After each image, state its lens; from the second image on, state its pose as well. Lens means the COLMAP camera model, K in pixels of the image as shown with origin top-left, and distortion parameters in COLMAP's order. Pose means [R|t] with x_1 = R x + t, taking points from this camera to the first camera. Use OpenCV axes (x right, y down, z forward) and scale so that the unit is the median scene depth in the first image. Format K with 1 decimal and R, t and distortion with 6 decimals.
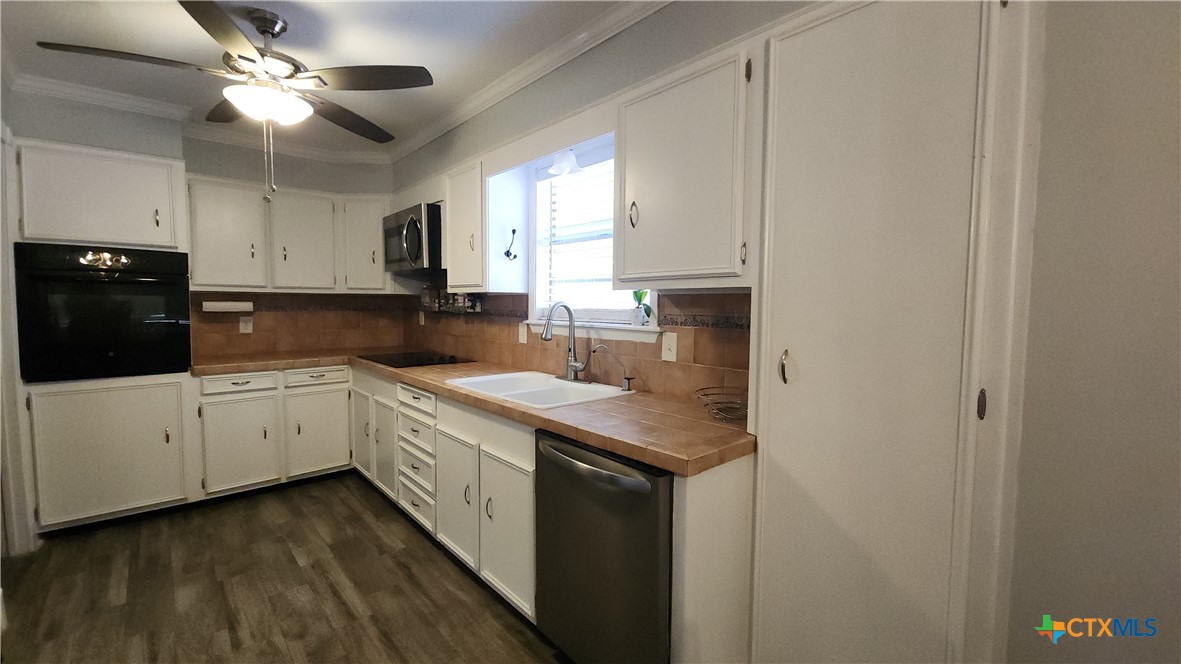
lens RADIAL K [[481.3, 0, 593.7], [0, 481.3, 332.0], [0, 0, 1]] dist [-0.002701, -0.004387]
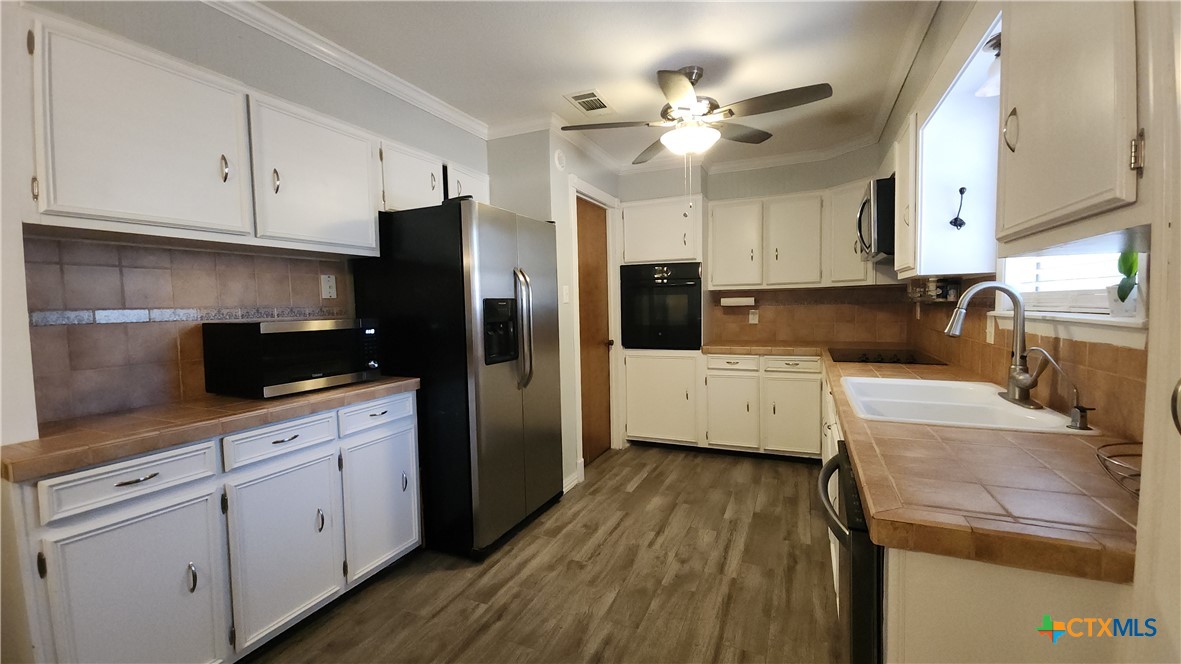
lens RADIAL K [[481.3, 0, 587.7], [0, 481.3, 328.1], [0, 0, 1]] dist [-0.002701, -0.004387]
pose [[0.387624, 0.029135, -0.921357, 0.322900], [-0.033384, 0.999288, 0.017554, 0.009502], [0.921213, 0.023954, 0.388321, 0.202973]]
